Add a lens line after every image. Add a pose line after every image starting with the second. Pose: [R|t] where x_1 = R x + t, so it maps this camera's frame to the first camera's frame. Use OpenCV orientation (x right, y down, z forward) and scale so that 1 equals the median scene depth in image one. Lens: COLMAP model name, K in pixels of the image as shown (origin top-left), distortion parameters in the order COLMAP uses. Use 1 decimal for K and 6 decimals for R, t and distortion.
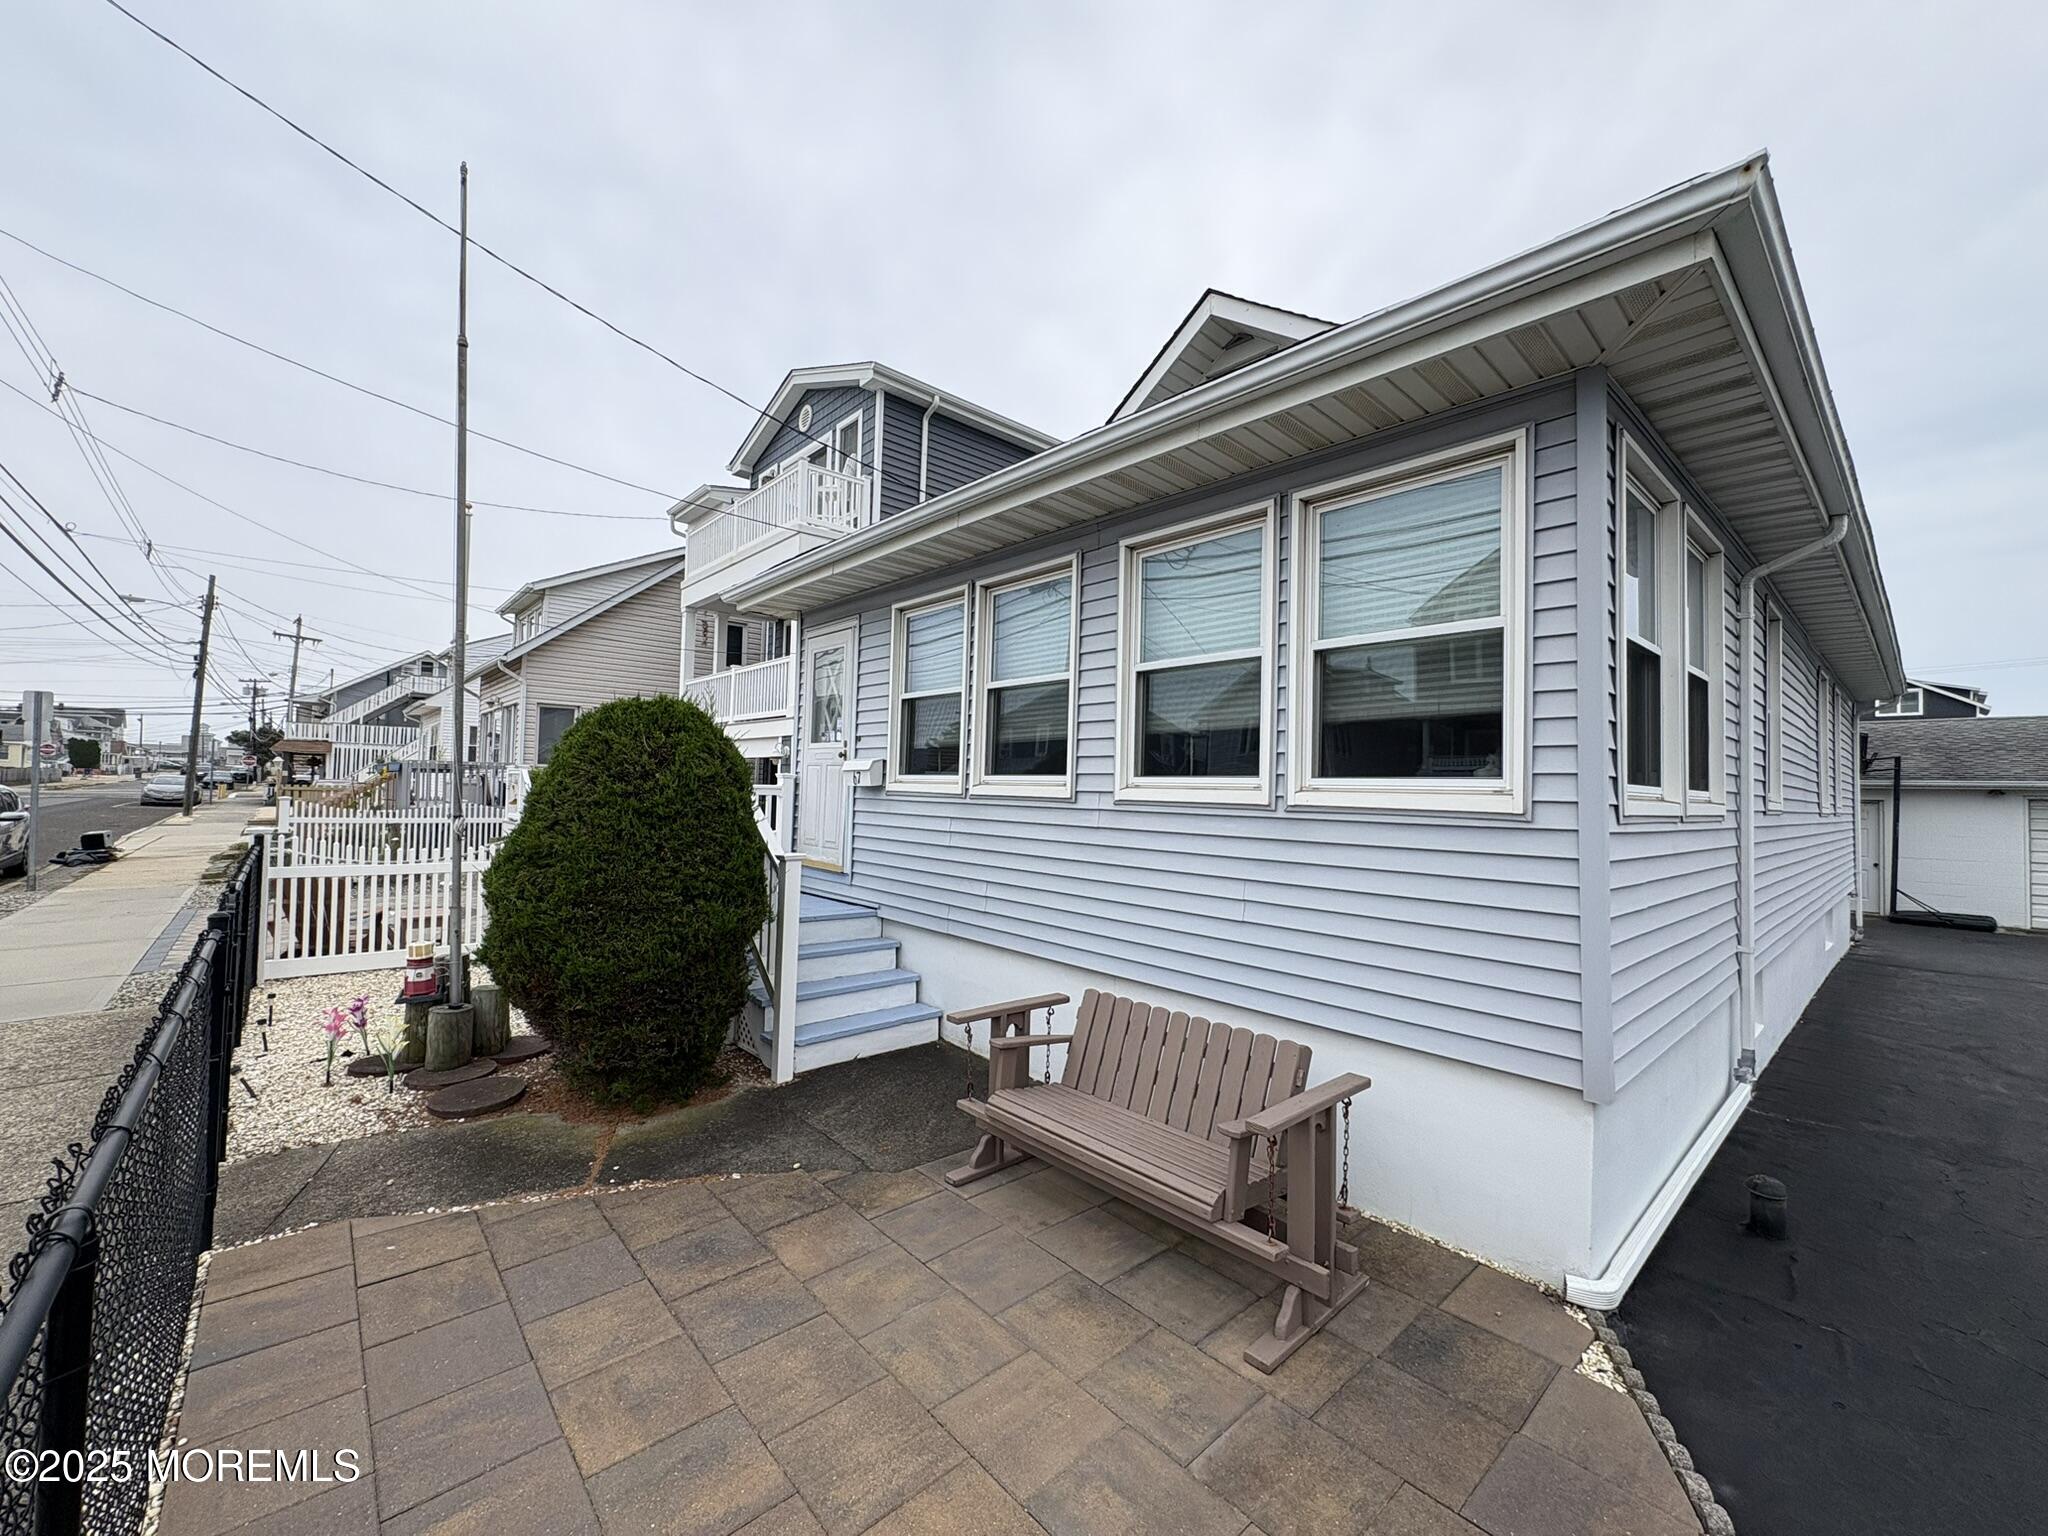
lens RADIAL K [[825.9, 0, 1027.7], [0, 825.9, 767.2], [0, 0, 1]] dist [0.000396, 0.000045]
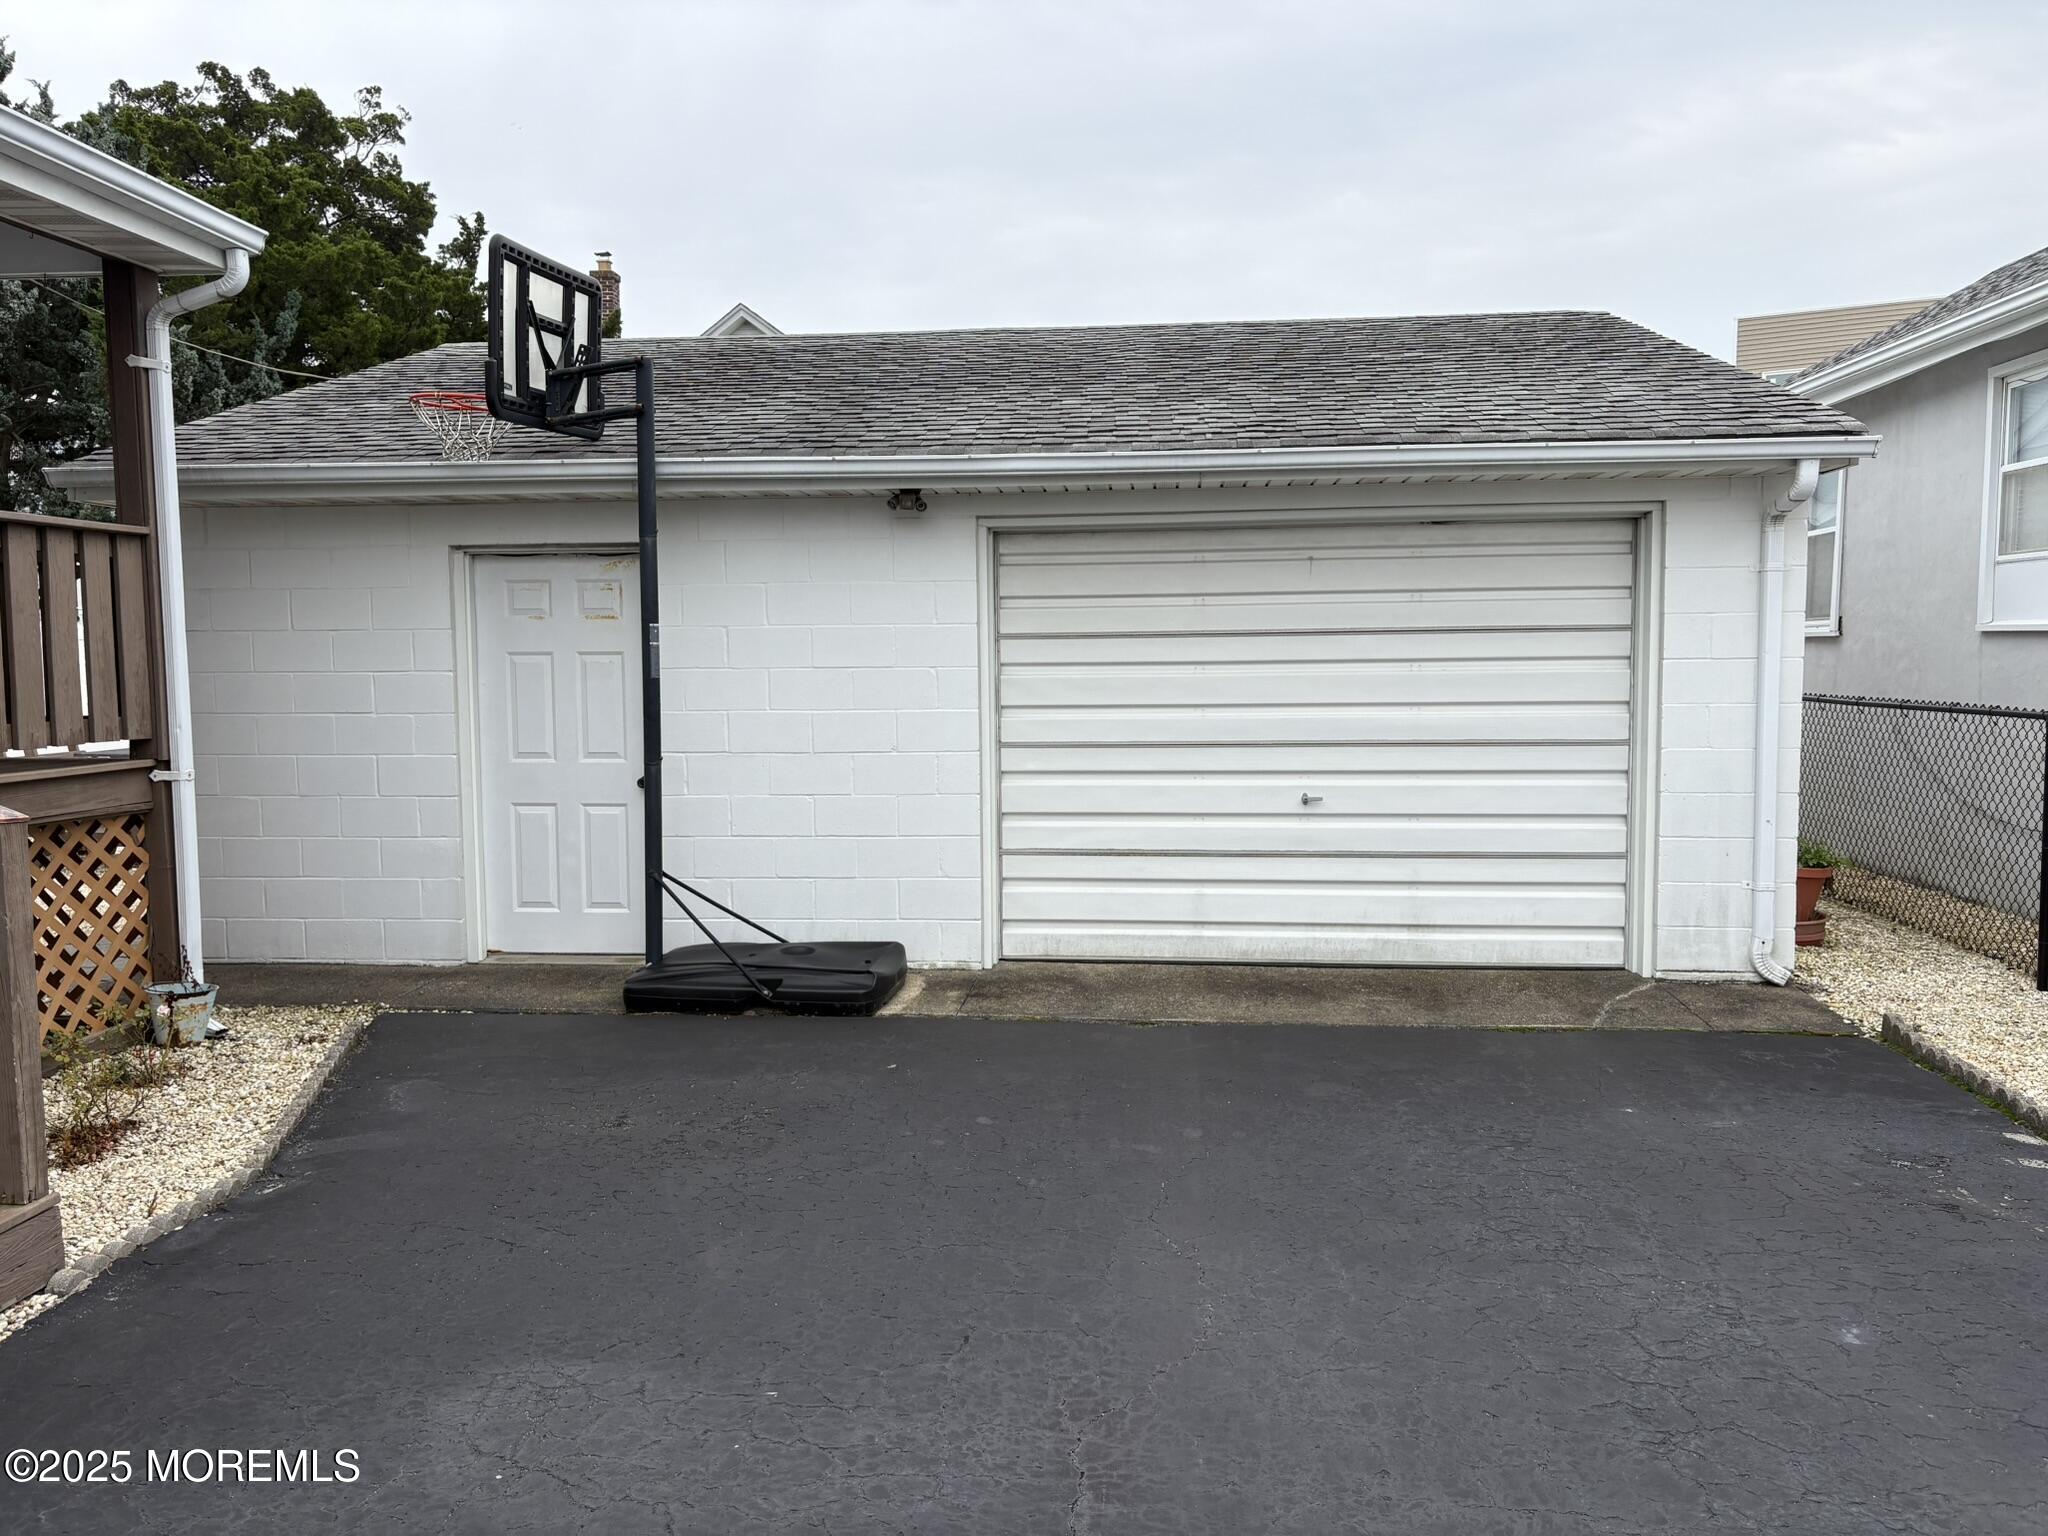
lens RADIAL K [[1566.7, 0, 1020.7], [0, 1566.7, 772.0], [0, 0, 1]] dist [-0.002994, 0.005613]
pose [[0.744149, -0.086177, 0.662432, 0.878342], [0.007348, 0.992640, 0.120880, 0.060023], [-0.667974, -0.085085, 0.739305, 0.601153]]
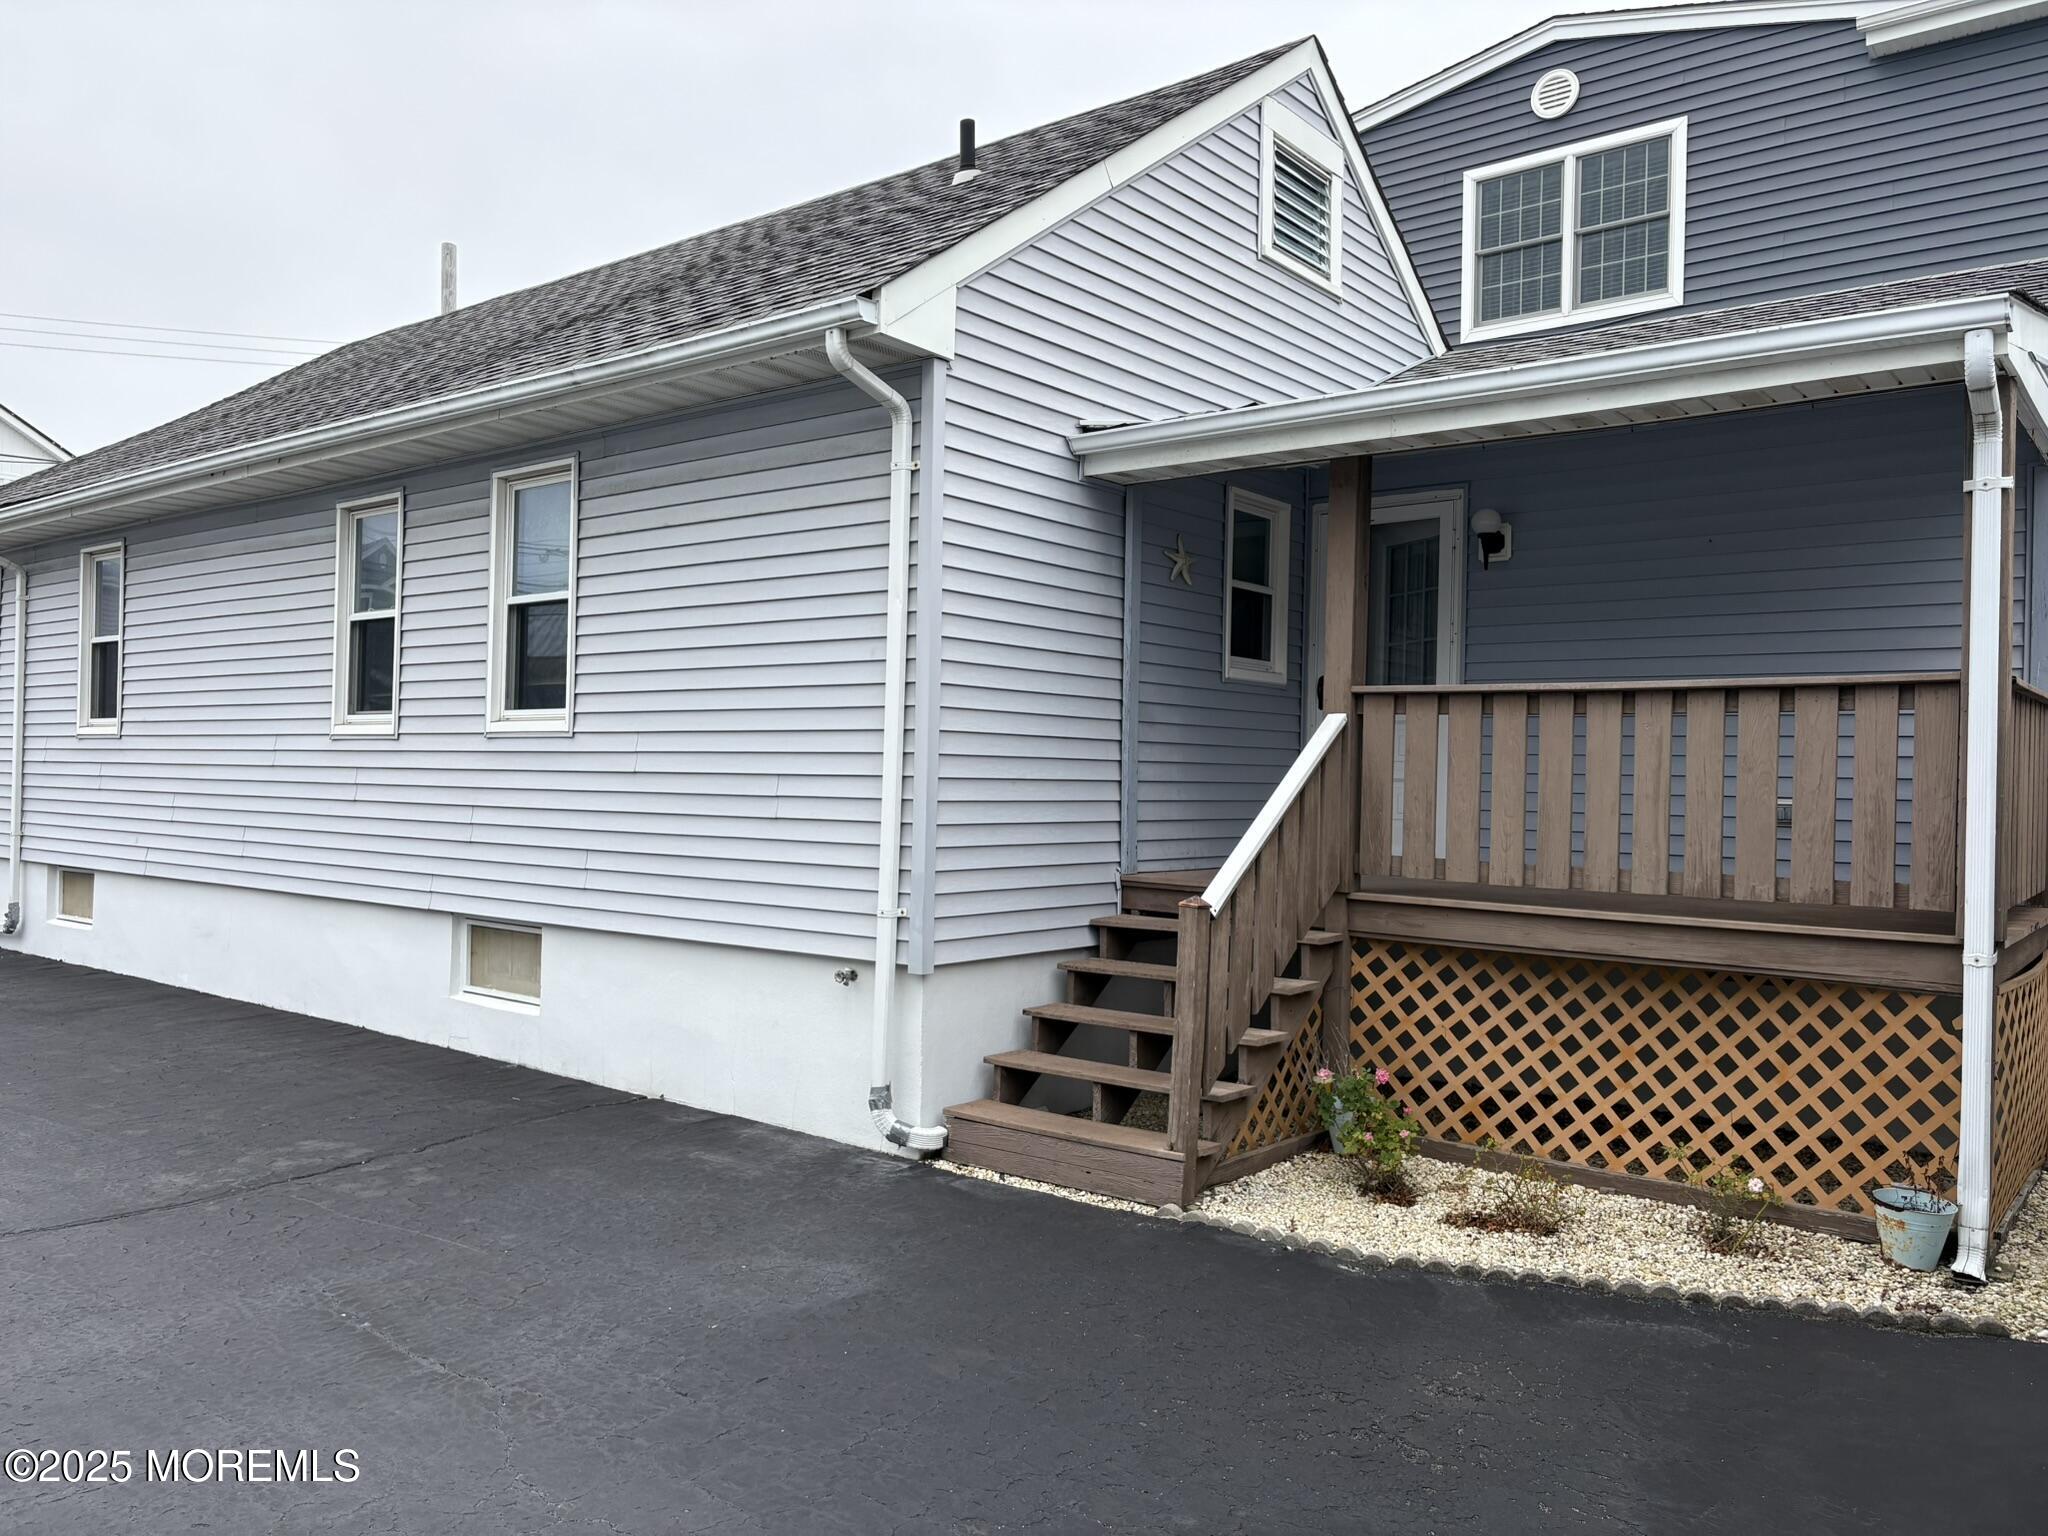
lens RADIAL K [[1566.7, 0, 1016.0], [0, 1566.7, 768.8], [0, 0, 1]] dist [-0.002994, 0.005613]
pose [[0.150702, -0.033703, -0.988005, 1.366611], [0.012675, 0.999402, -0.032158, 0.077708], [0.988498, -0.007676, 0.151039, 0.821135]]
